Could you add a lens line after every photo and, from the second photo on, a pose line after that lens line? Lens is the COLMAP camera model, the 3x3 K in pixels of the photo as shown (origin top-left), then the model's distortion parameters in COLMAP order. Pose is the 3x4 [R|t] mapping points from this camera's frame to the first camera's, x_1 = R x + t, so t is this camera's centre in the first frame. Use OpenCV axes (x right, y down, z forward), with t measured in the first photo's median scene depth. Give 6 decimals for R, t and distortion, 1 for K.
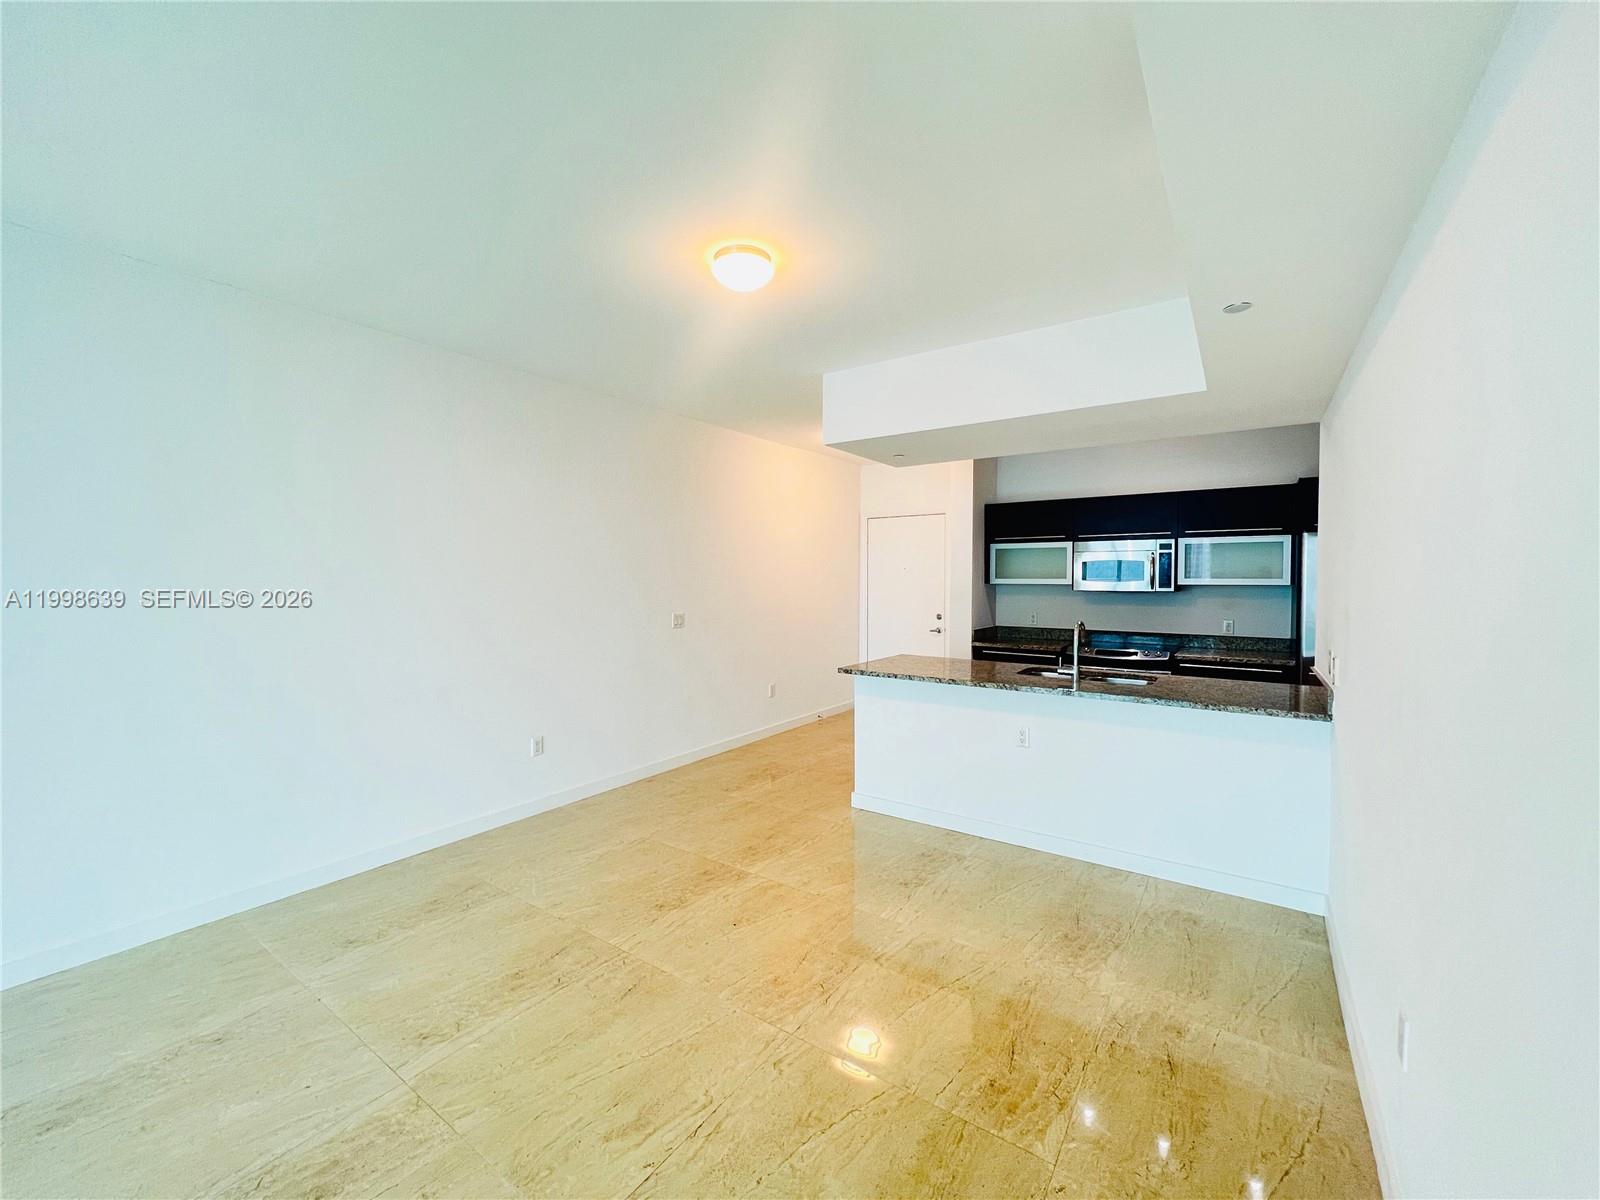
lens RADIAL K [[640.4, 0, 798.3], [0, 640.4, 599.1], [0, 0, 1]] dist [-0.001862, -0.000115]
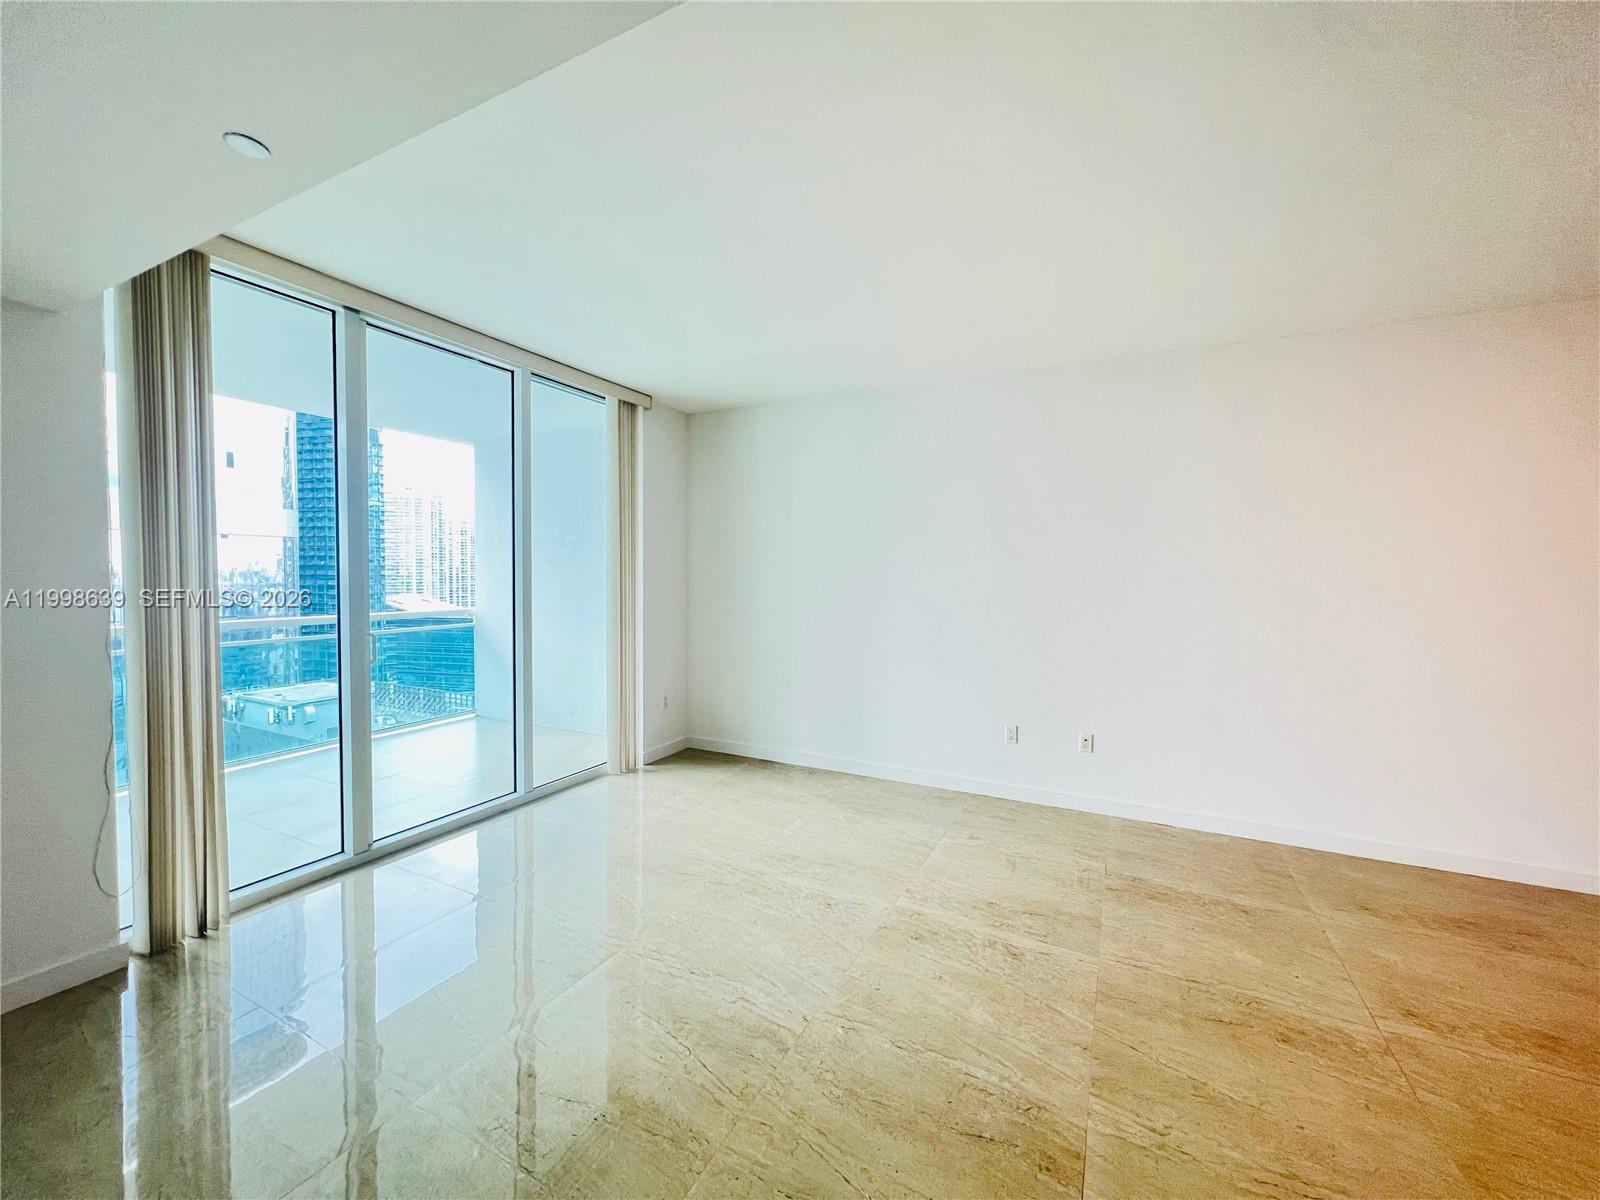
lens RADIAL K [[636.9, 0, 796.4], [0, 636.9, 597.8], [0, 0, 1]] dist [-0.001358, 0.000552]
pose [[0.132729, 0.036473, -0.990481, 0.278818], [-0.038057, 0.998773, 0.031678, 0.015583], [0.990421, 0.033490, 0.133955, -0.149036]]
